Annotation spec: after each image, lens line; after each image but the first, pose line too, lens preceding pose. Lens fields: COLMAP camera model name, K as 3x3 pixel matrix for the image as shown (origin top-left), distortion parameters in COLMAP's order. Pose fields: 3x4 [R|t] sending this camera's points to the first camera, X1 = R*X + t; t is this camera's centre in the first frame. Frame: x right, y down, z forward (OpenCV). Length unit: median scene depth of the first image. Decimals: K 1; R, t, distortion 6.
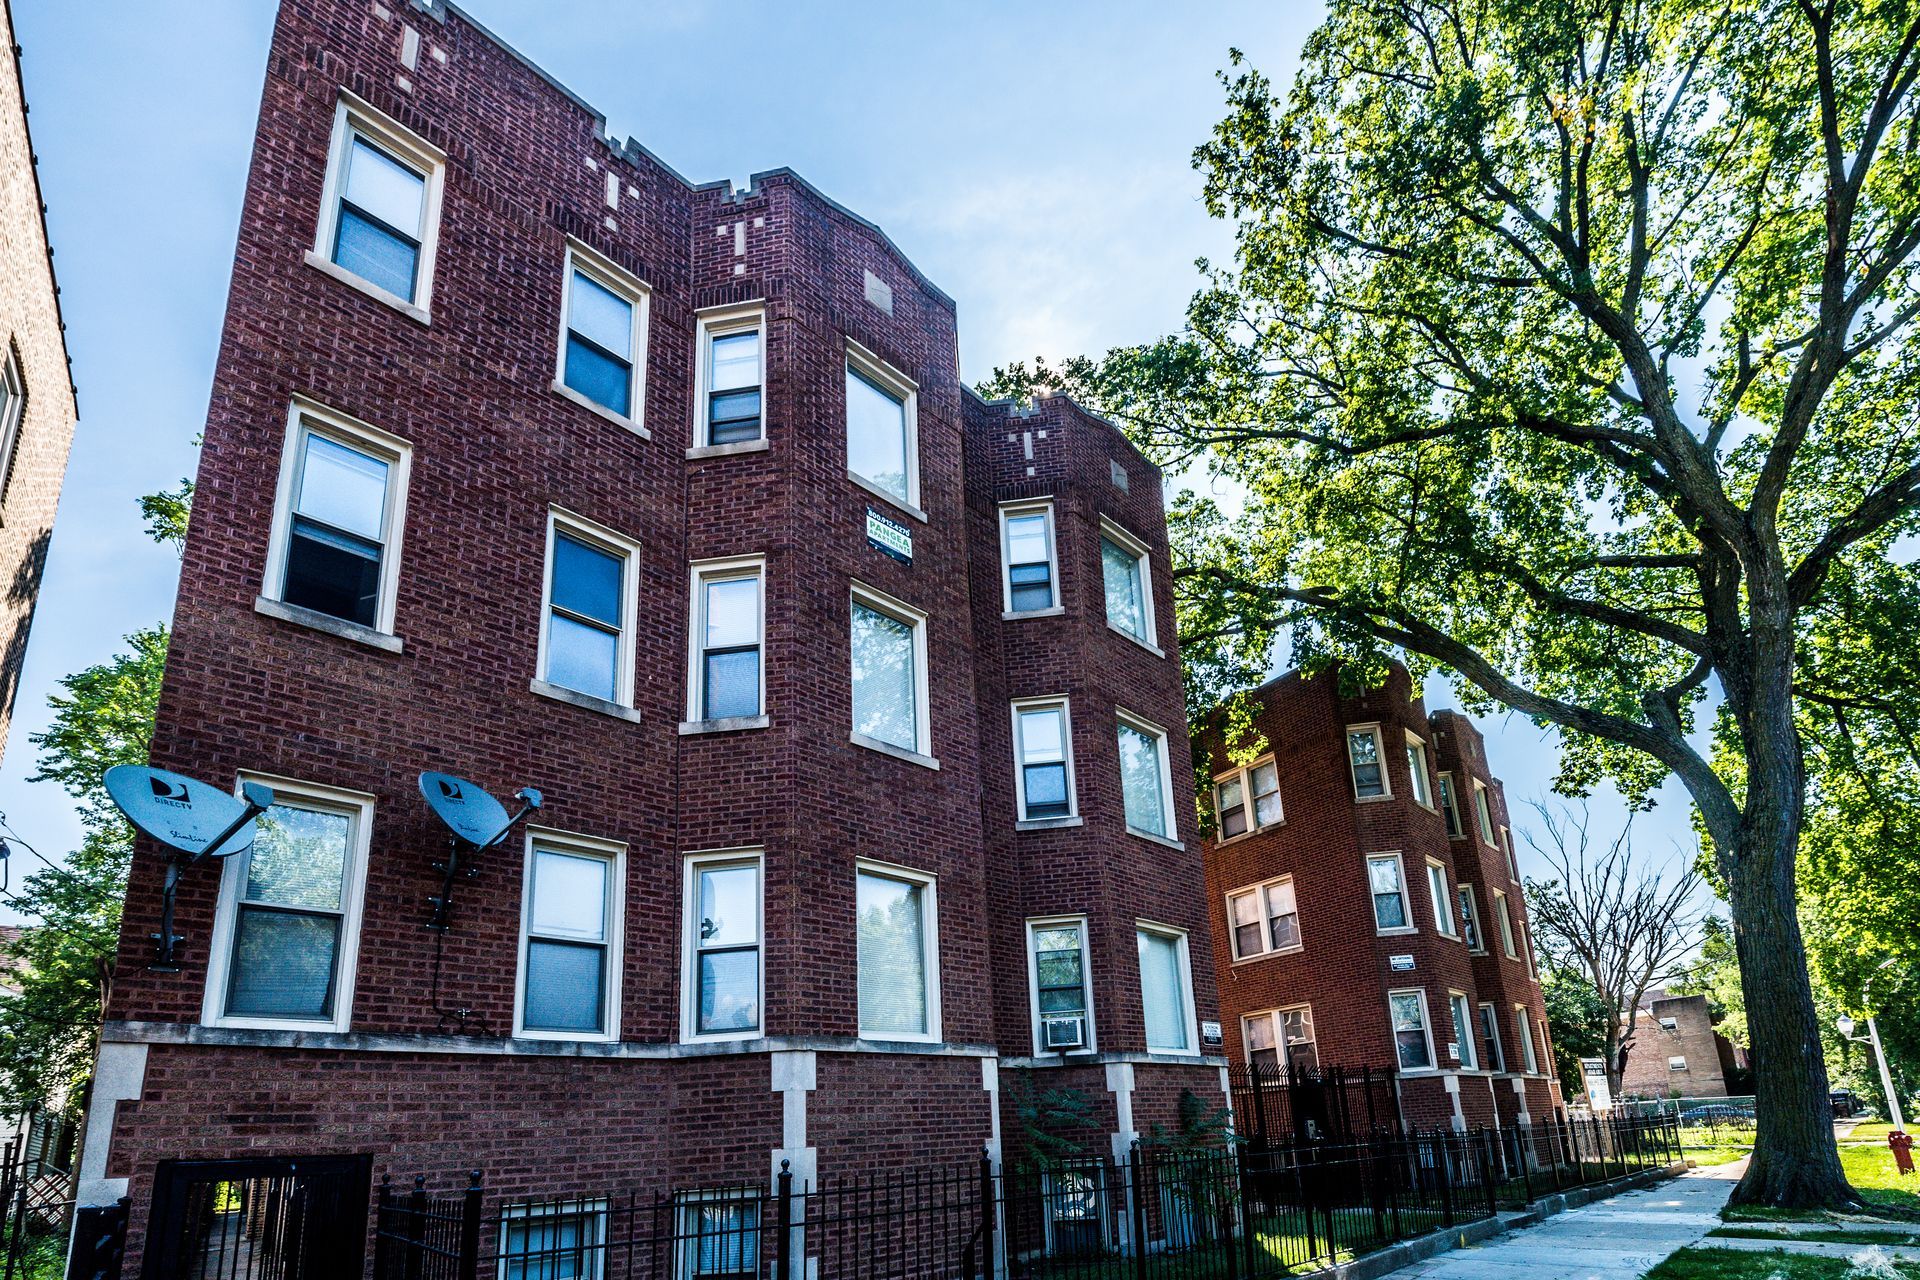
lens RADIAL K [[1296.7, 0, 959.8], [0, 1296.7, 630.7], [0, 0, 1]] dist [0.014685, -0.034945]
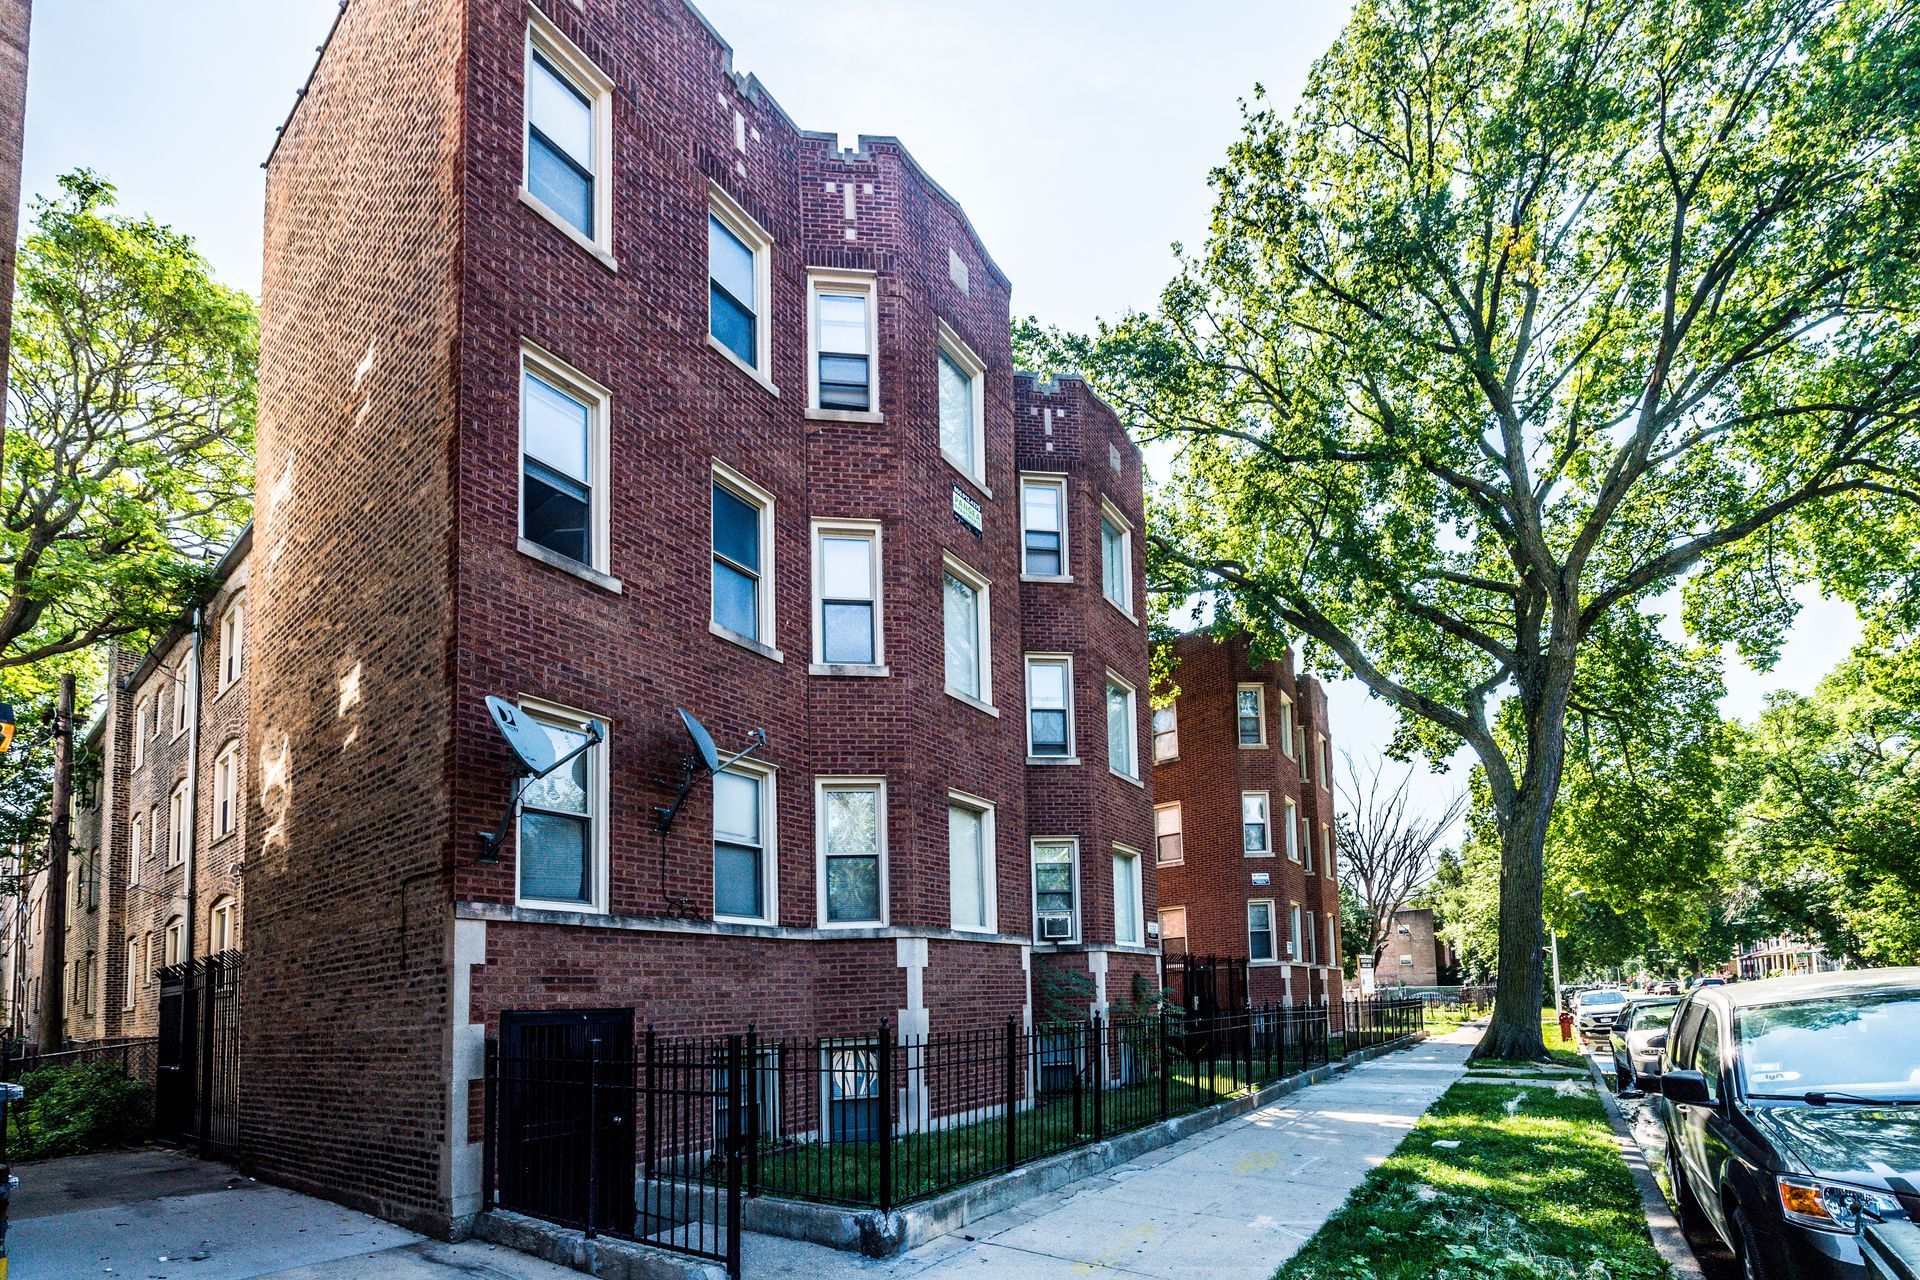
lens RADIAL K [[1991.5, 0, 959.2], [0, 1991.5, 644.7], [0, 0, 1]] dist [0.037370, -0.286146]
pose [[0.914060, 0.087660, 0.395992, -0.737064], [-0.158313, 0.976026, 0.149368, -0.215571], [-0.373405, -0.199222, 0.906024, -0.616226]]
